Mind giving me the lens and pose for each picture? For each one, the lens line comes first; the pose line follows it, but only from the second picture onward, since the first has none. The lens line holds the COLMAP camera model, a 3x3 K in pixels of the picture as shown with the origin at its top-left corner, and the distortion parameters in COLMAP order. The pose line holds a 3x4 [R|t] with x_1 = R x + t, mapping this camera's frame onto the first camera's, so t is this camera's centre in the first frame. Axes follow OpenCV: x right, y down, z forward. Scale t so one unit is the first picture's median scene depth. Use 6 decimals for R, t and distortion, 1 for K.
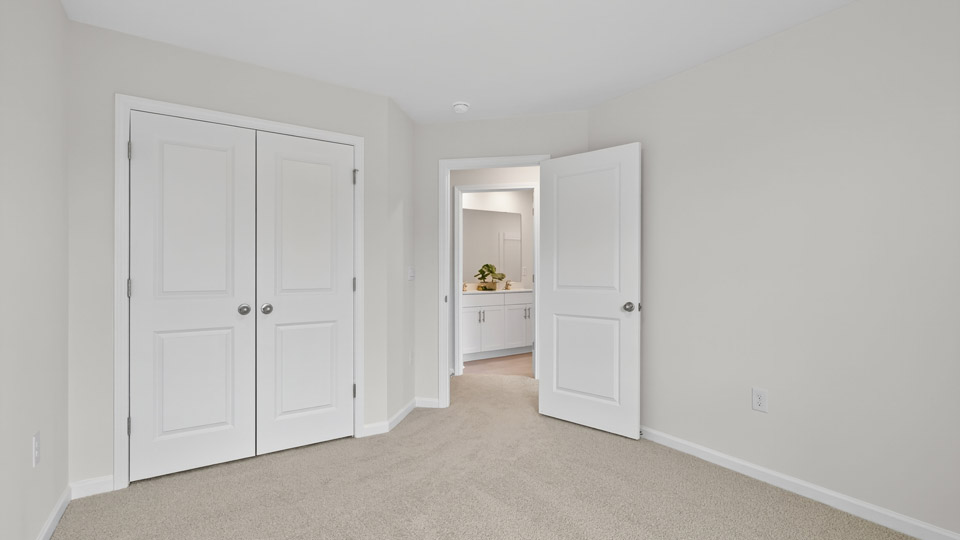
lens RADIAL K [[458.1, 0, 480.0], [0, 458.1, 270.0], [0, 0, 1]] dist [0.000980, 0.000104]
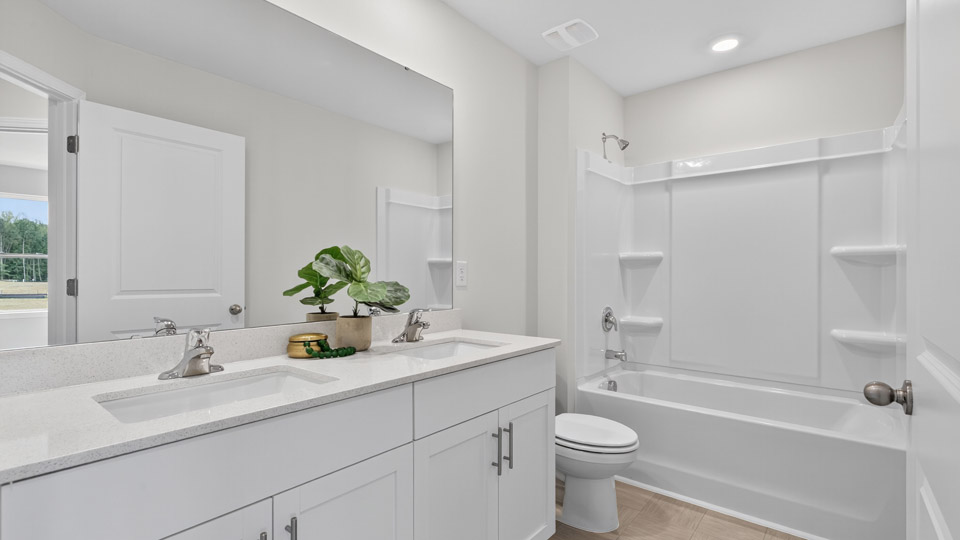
lens RADIAL K [[458.1, 0, 480.0], [0, 458.1, 270.0], [0, 0, 1]] dist [0.000980, 0.000104]
pose [[0.963539, 0.000529, 0.267569, 0.025865], [0.000072, 0.999997, -0.002236, 0.001058], [-0.267569, 0.002174, 0.963536, 0.729897]]
